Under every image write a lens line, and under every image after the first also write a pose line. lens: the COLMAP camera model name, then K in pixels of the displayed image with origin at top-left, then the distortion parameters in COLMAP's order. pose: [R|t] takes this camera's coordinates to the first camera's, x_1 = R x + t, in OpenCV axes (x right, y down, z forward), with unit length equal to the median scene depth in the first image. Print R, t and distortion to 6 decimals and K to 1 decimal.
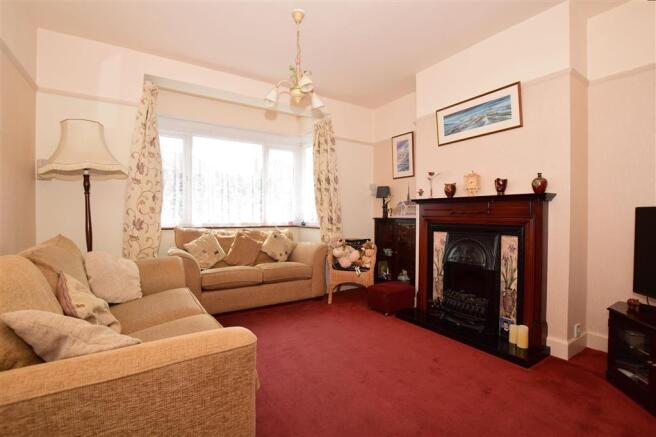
lens RADIAL K [[307.2, 0, 329.9], [0, 307.2, 226.6], [0, 0, 1]] dist [-0.036924, 0.006124]
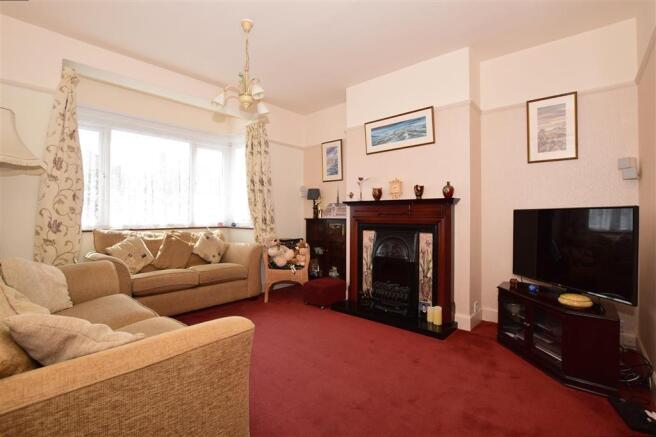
lens RADIAL K [[307.2, 0, 329.9], [0, 307.2, 226.6], [0, 0, 1]] dist [-0.036924, 0.006124]
pose [[0.963298, -0.009581, 0.268264, -0.091525], [0.010077, 0.999949, -0.000471, 0.001234], [-0.268245, 0.003157, 0.963345, -0.061571]]
